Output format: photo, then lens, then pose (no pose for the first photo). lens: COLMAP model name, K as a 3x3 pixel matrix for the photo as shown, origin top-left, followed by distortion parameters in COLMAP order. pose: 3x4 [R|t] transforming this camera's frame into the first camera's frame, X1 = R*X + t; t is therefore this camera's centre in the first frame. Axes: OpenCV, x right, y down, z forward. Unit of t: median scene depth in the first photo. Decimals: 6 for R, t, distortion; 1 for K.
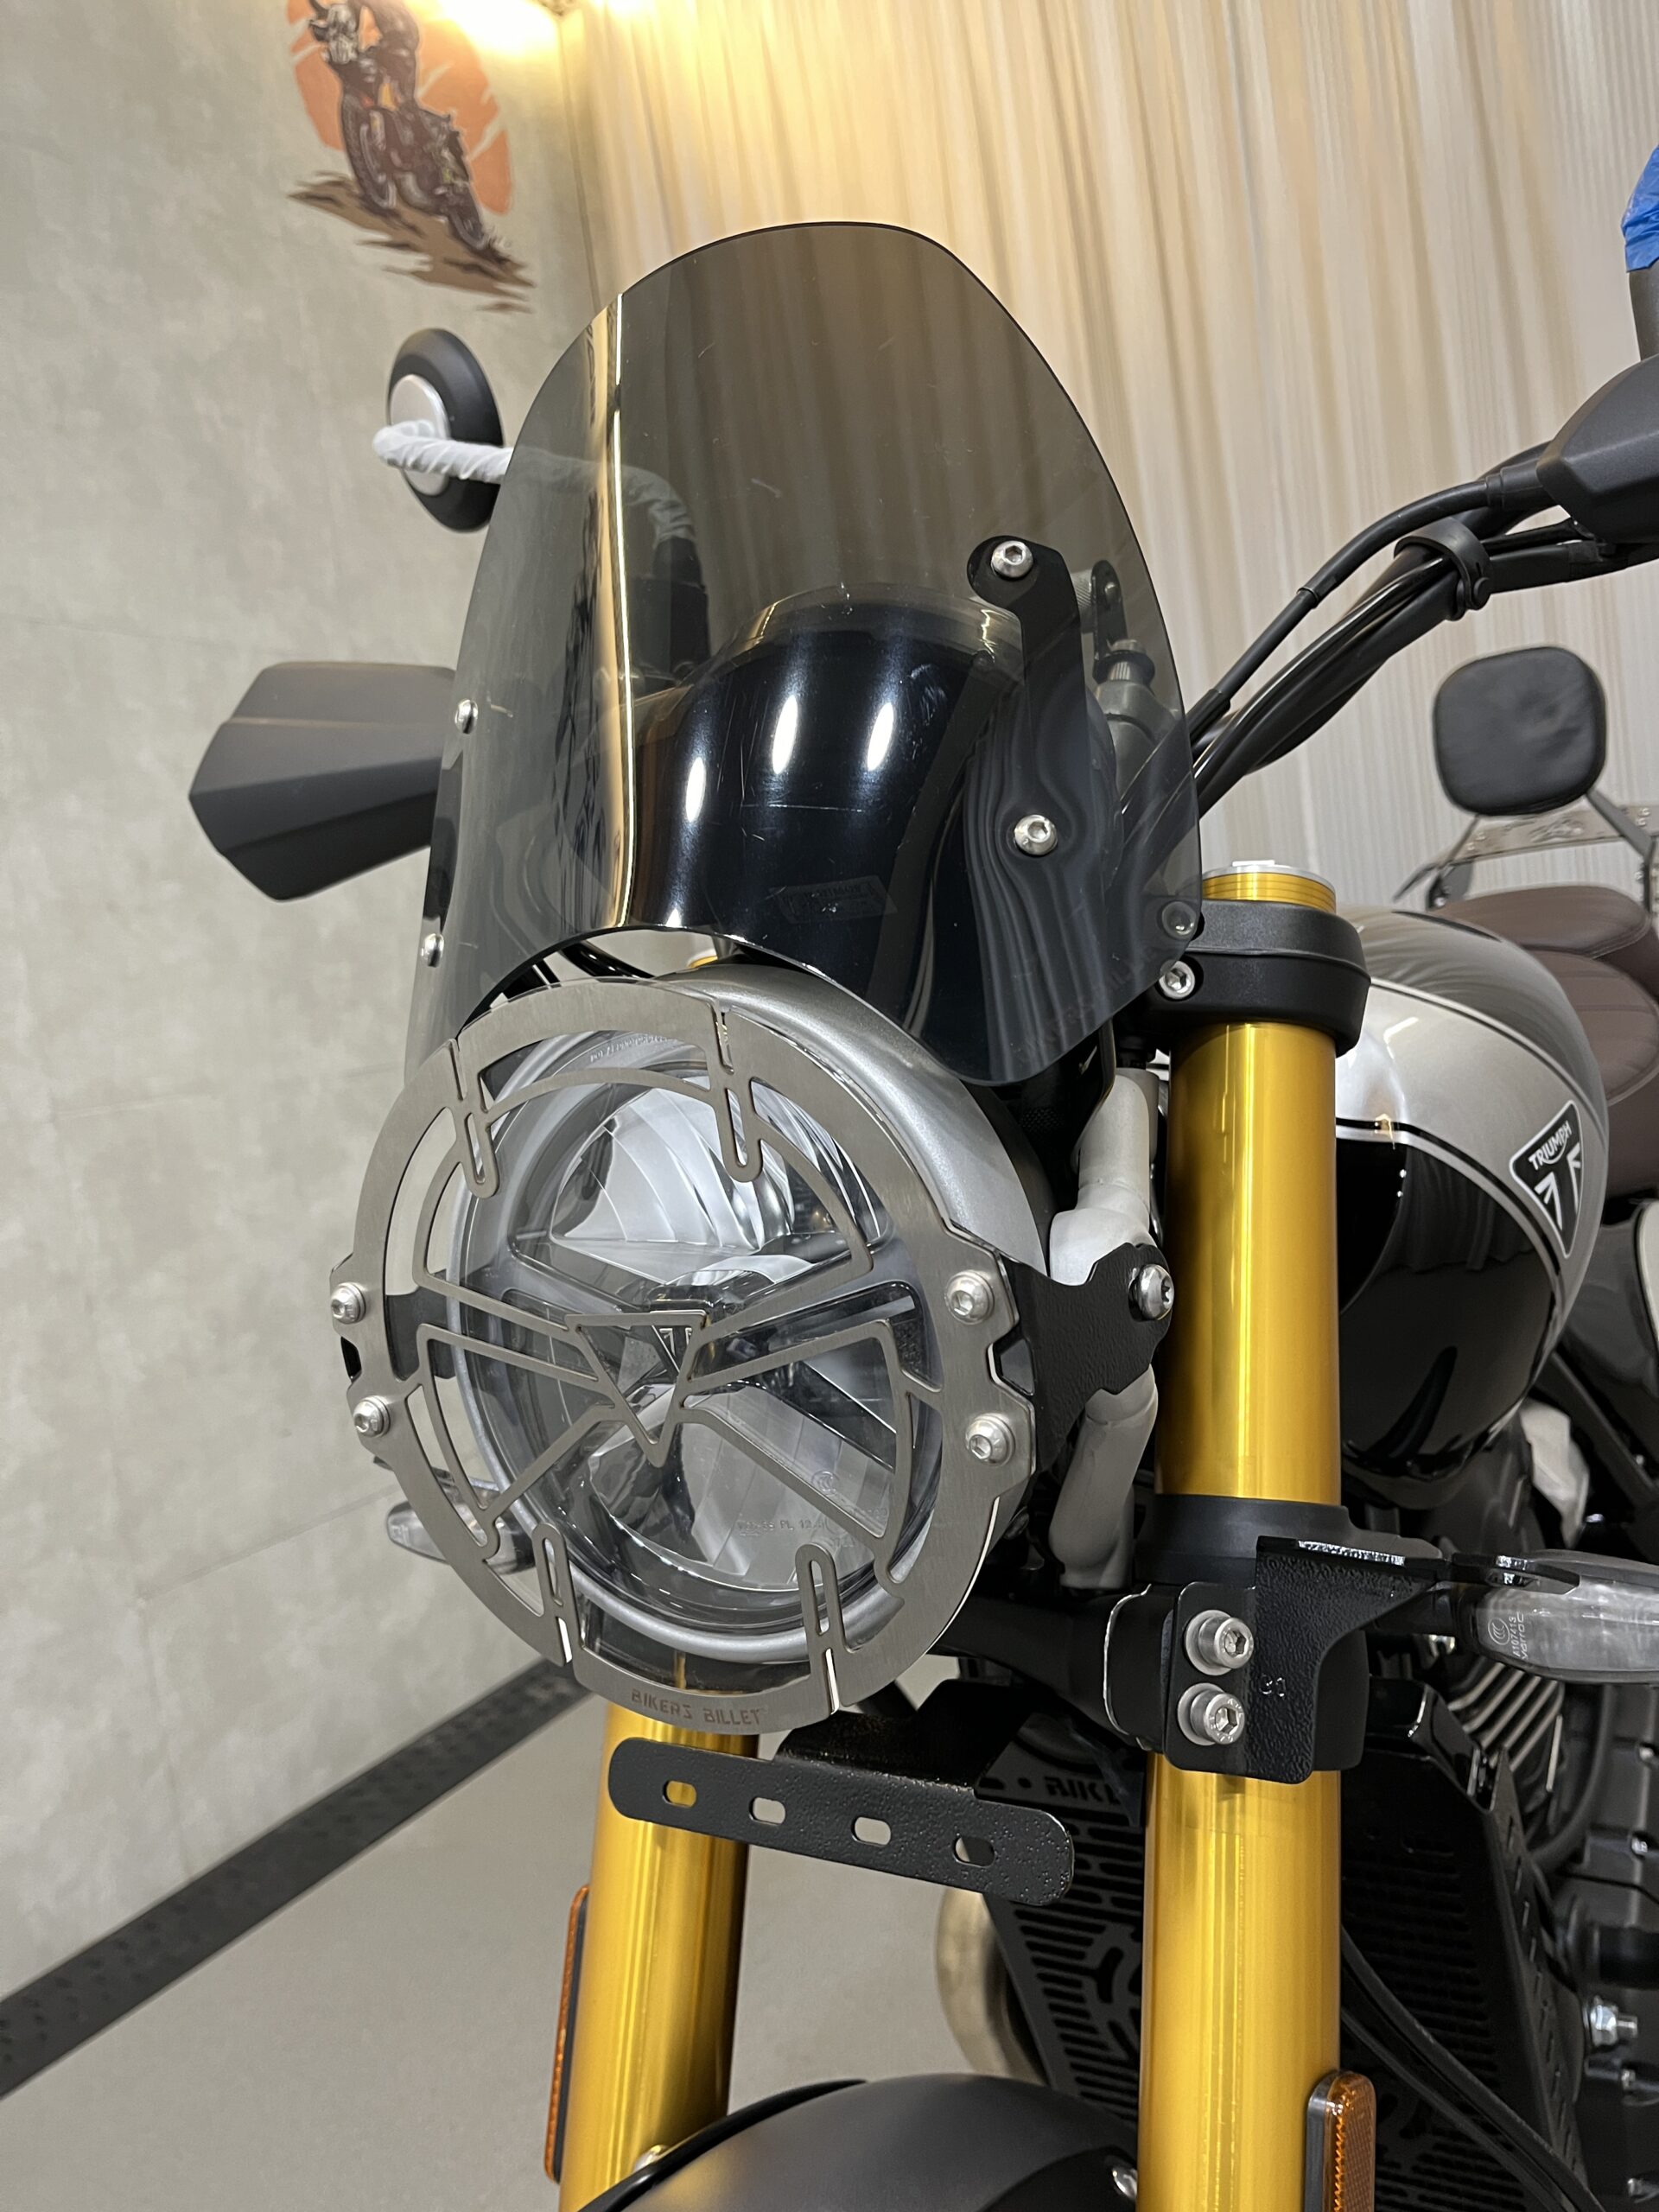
lens RADIAL K [[1695.4, 0, 850.2], [0, 1695.4, 1108.5], [0, 0, 1]] dist [0.054592, -0.084004]
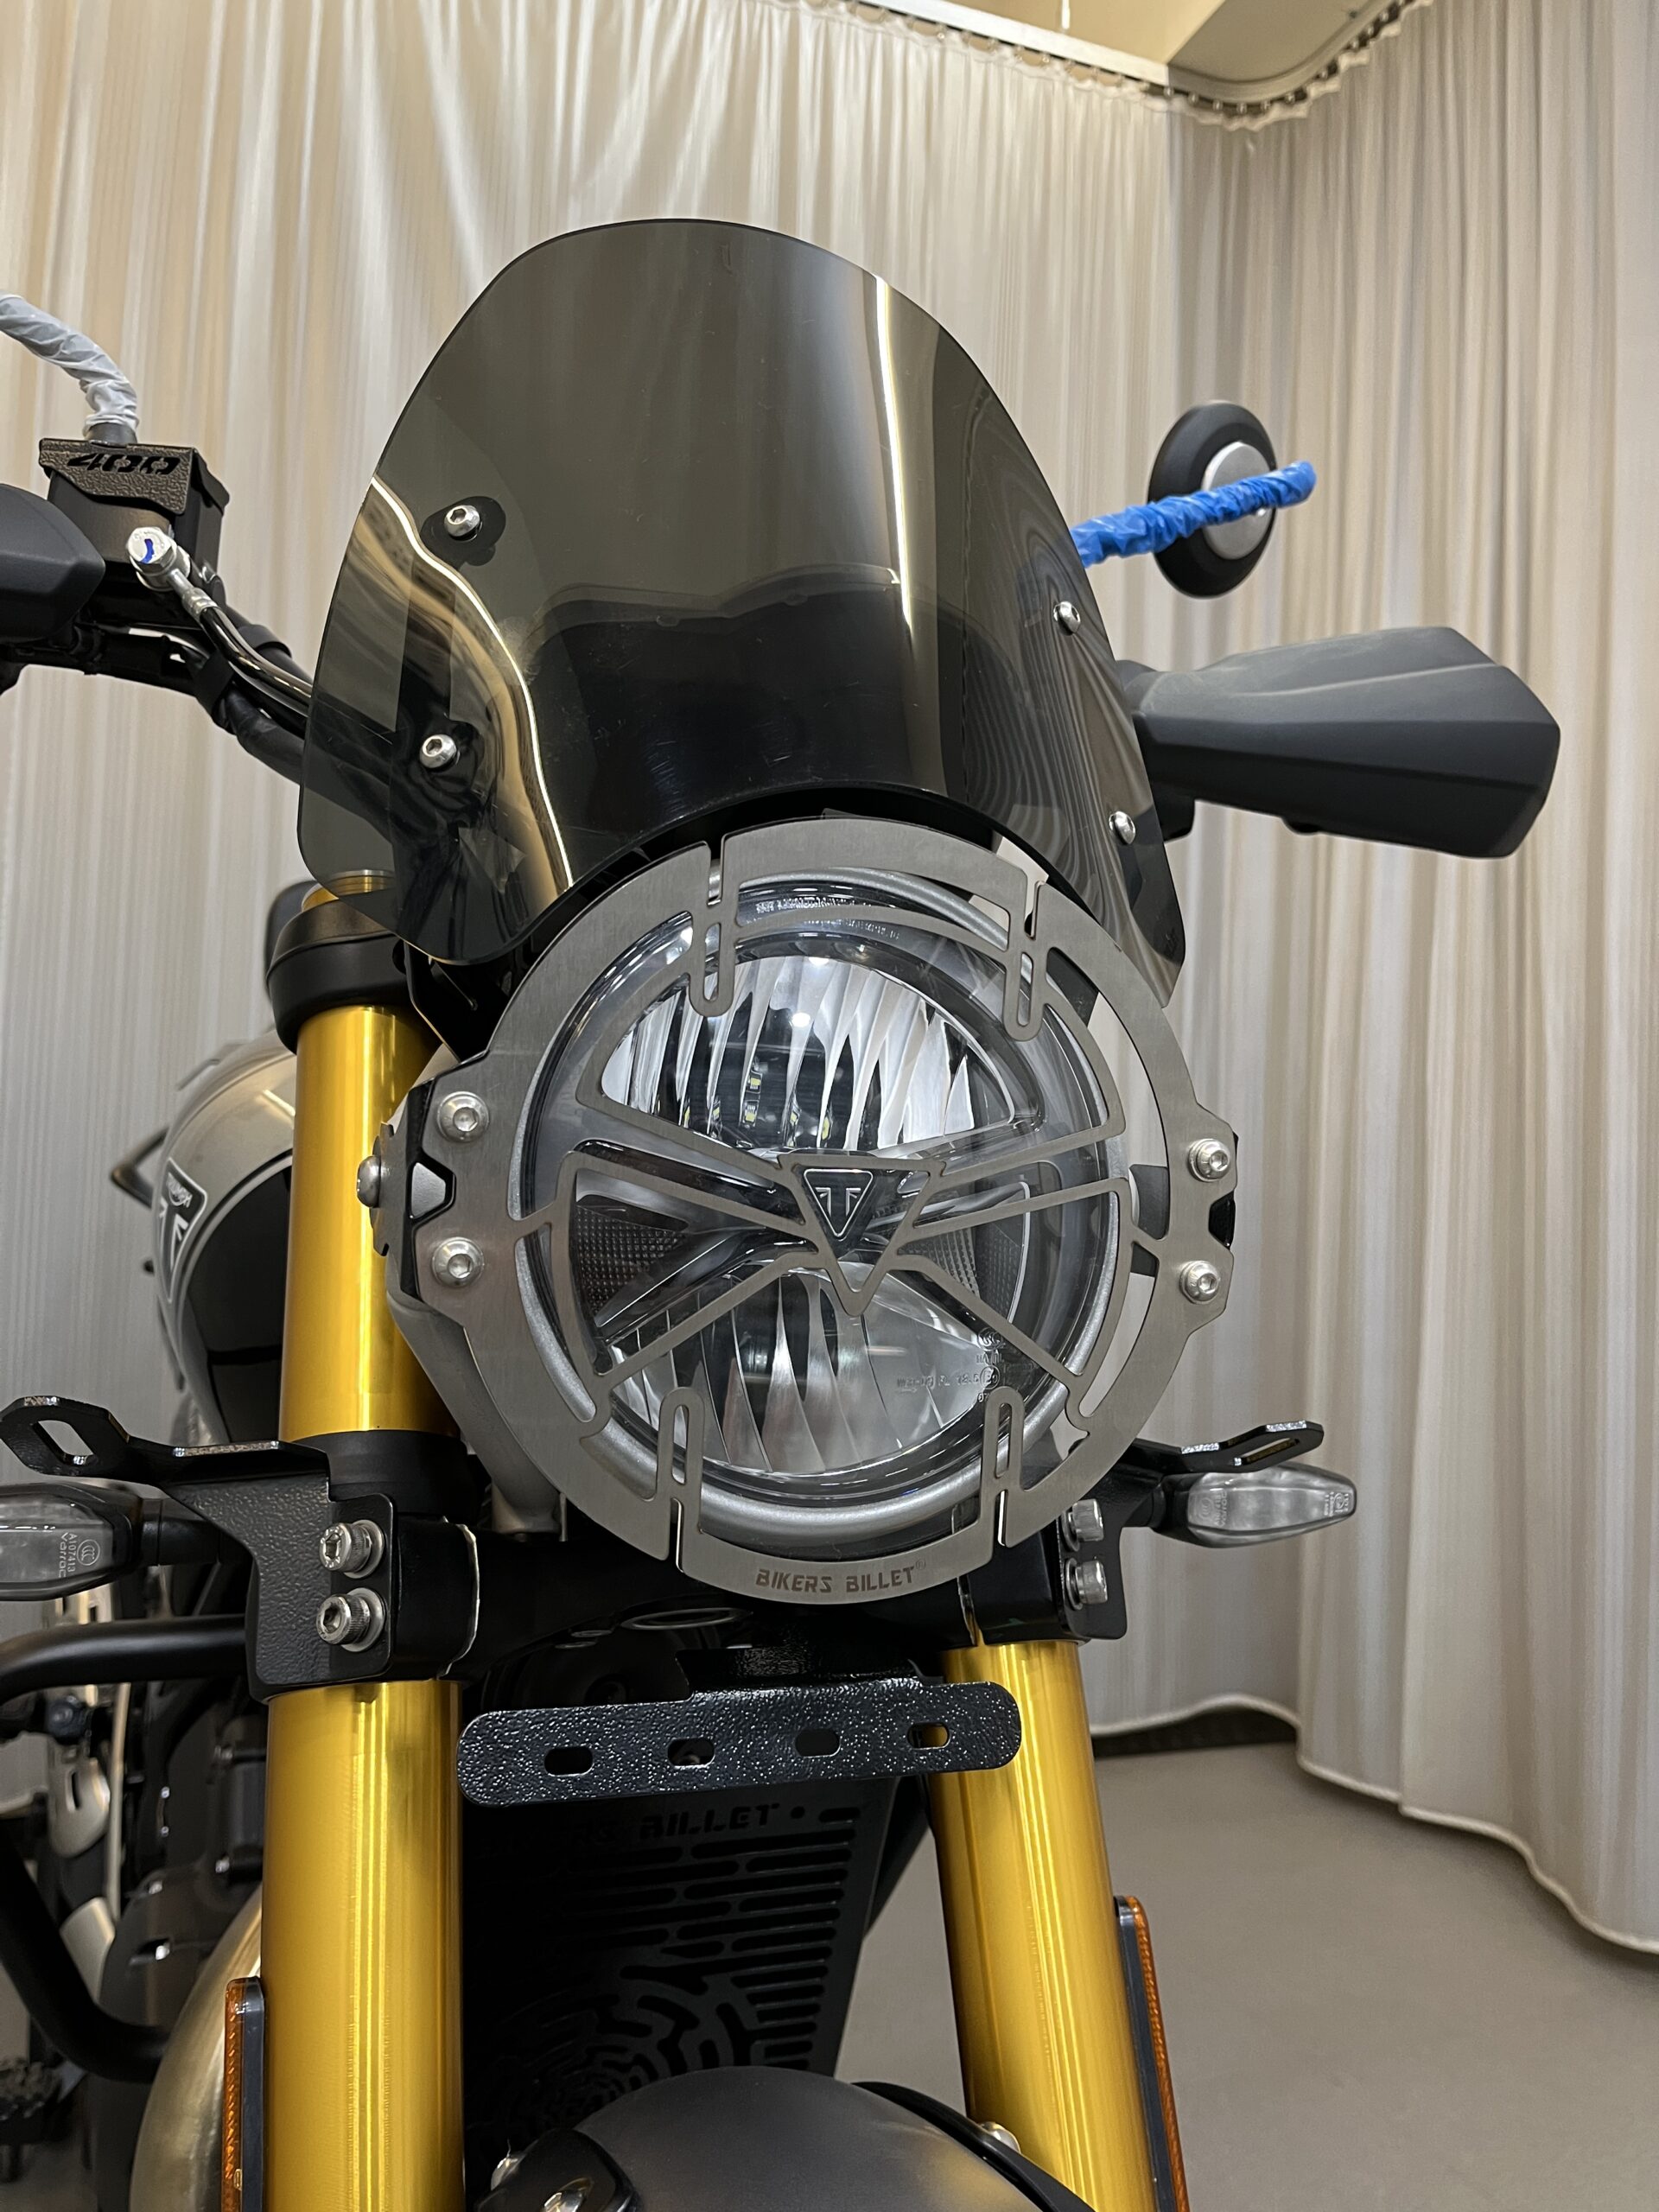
lens RADIAL K [[1695.4, 0, 841.0], [0, 1695.4, 1104.4], [0, 0, 1]] dist [0.054592, -0.084004]
pose [[0.605168, 0.196093, 0.771569, -0.267230], [-0.057555, 0.977430, -0.203270, 0.085738], [-0.794015, 0.078604, 0.602795, 0.119958]]
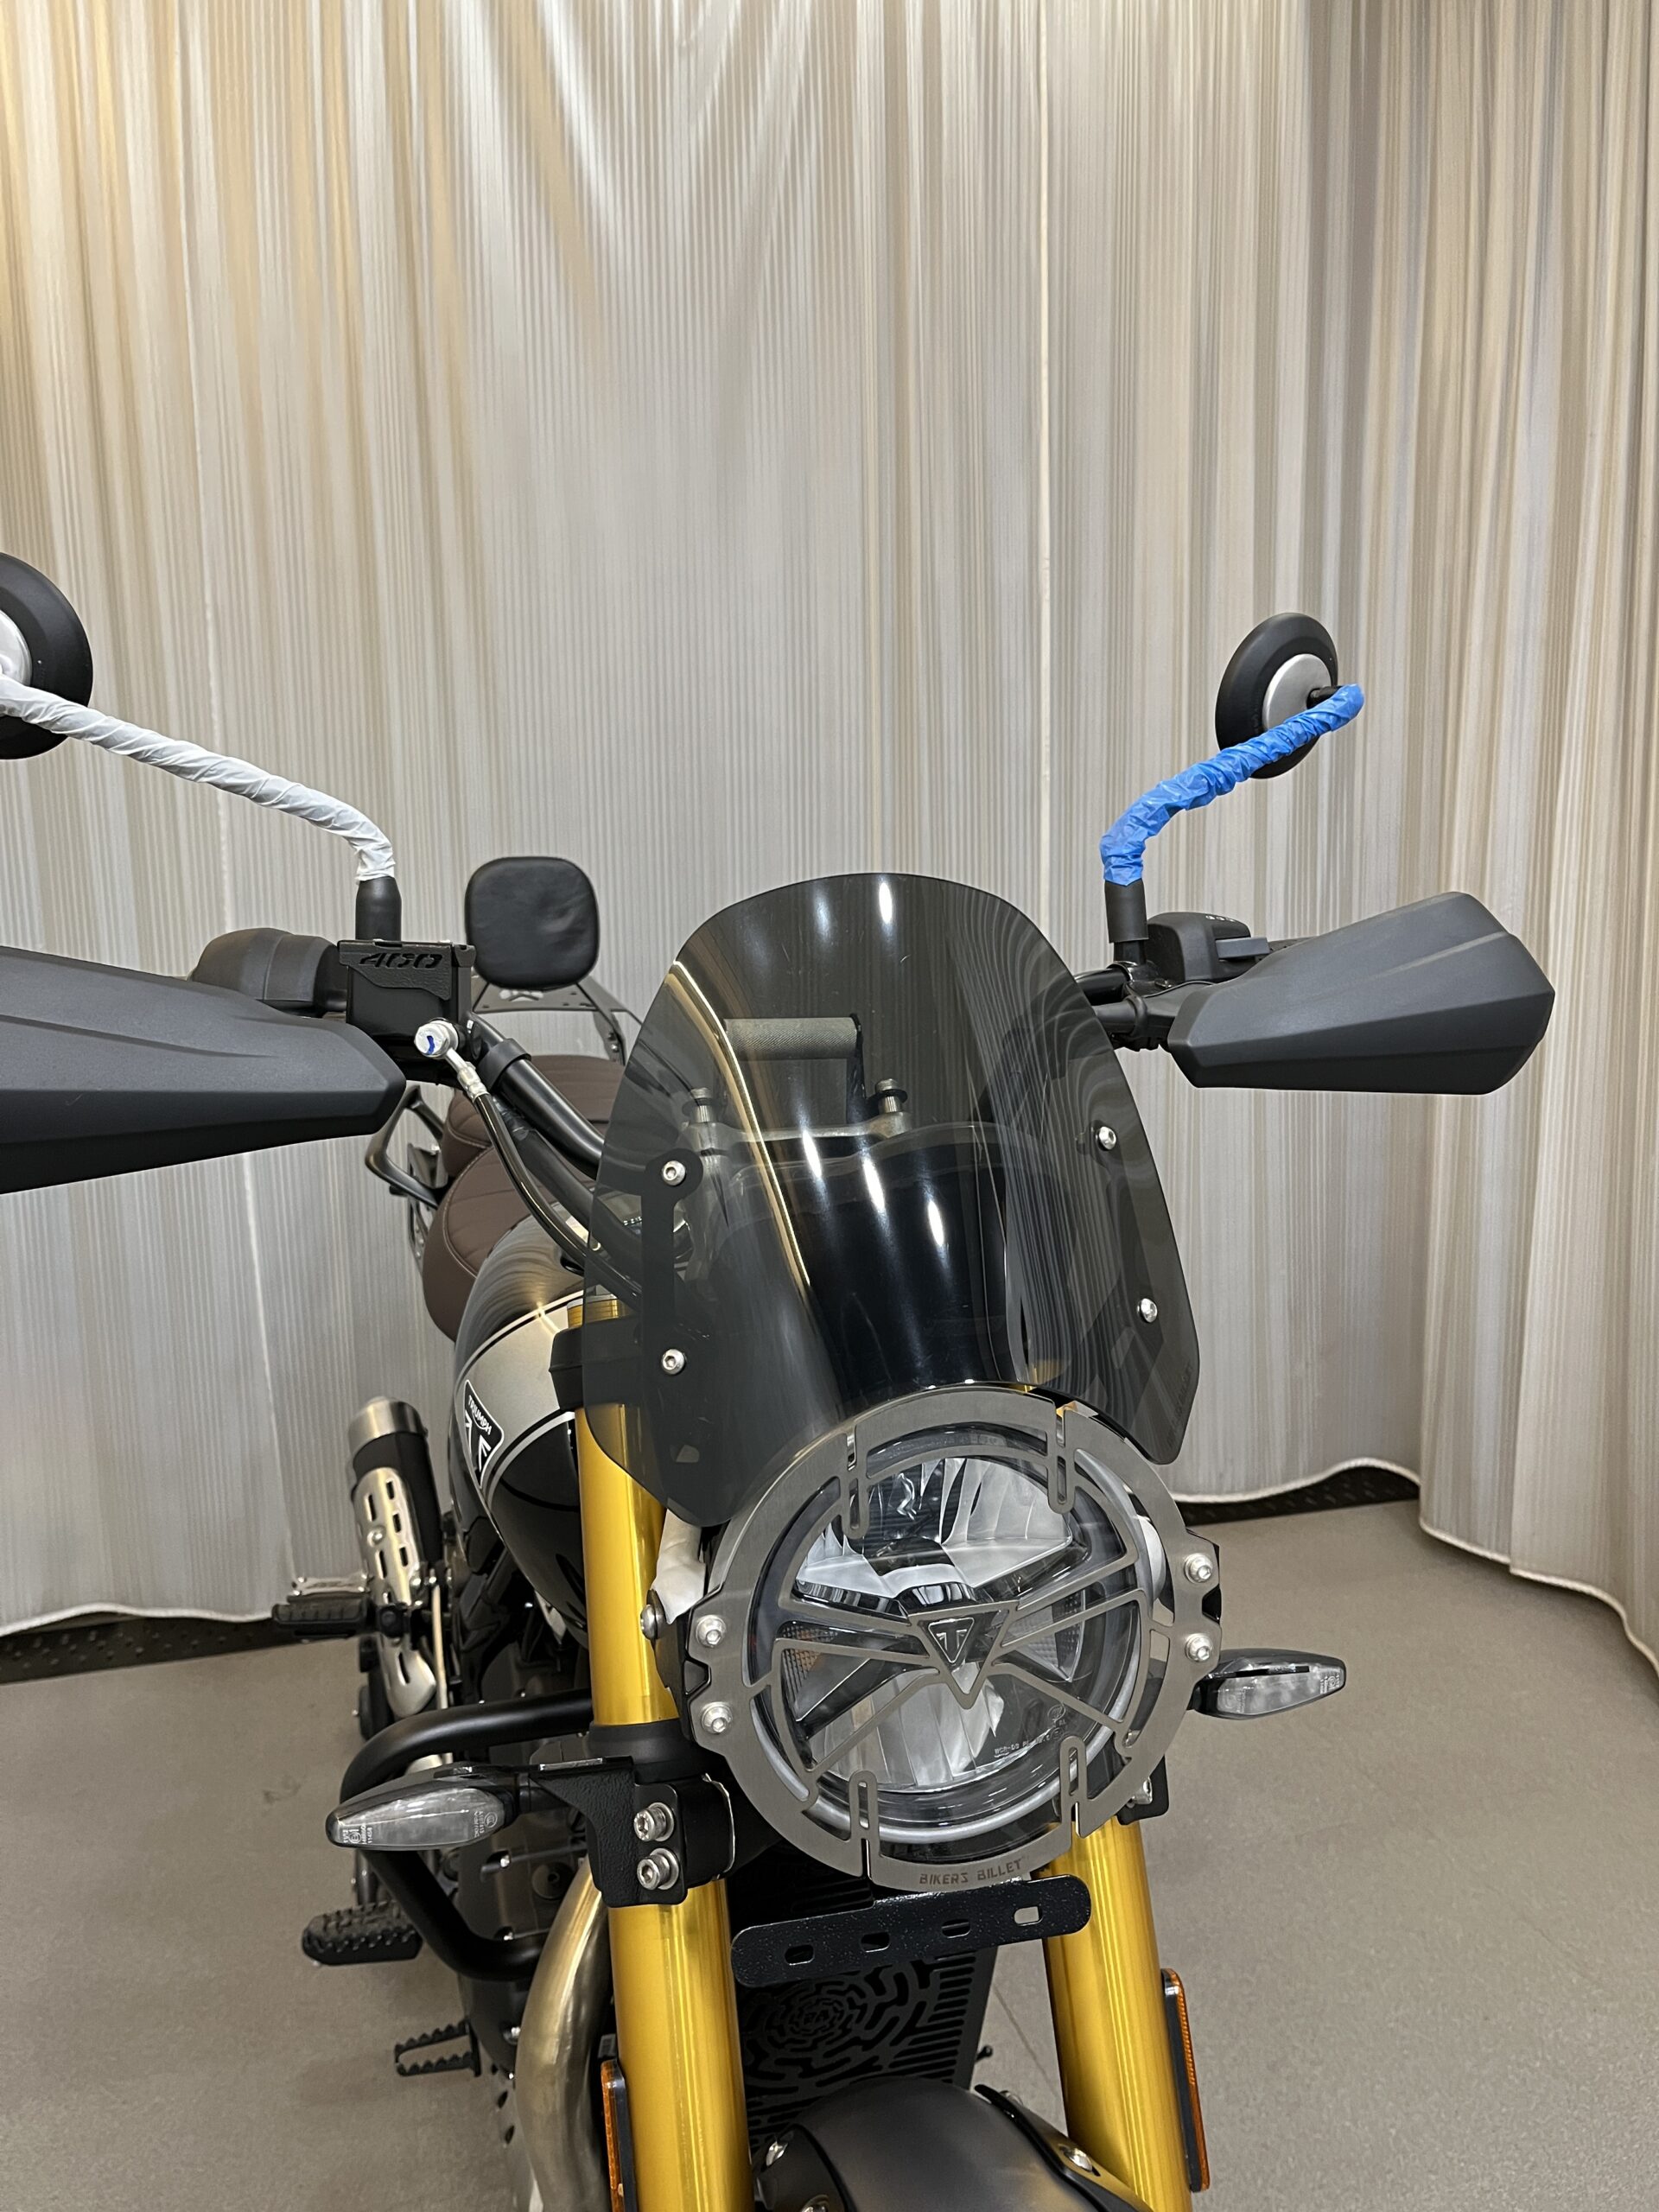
lens RADIAL K [[1695.4, 0, 840.7], [0, 1695.4, 1110.5], [0, 0, 1]] dist [0.054592, -0.084004]
pose [[0.682111, 0.013750, 0.731119, -0.393110], [-0.018760, 0.999823, -0.001300, -0.101587], [-0.731008, -0.012829, 0.682249, 0.011075]]
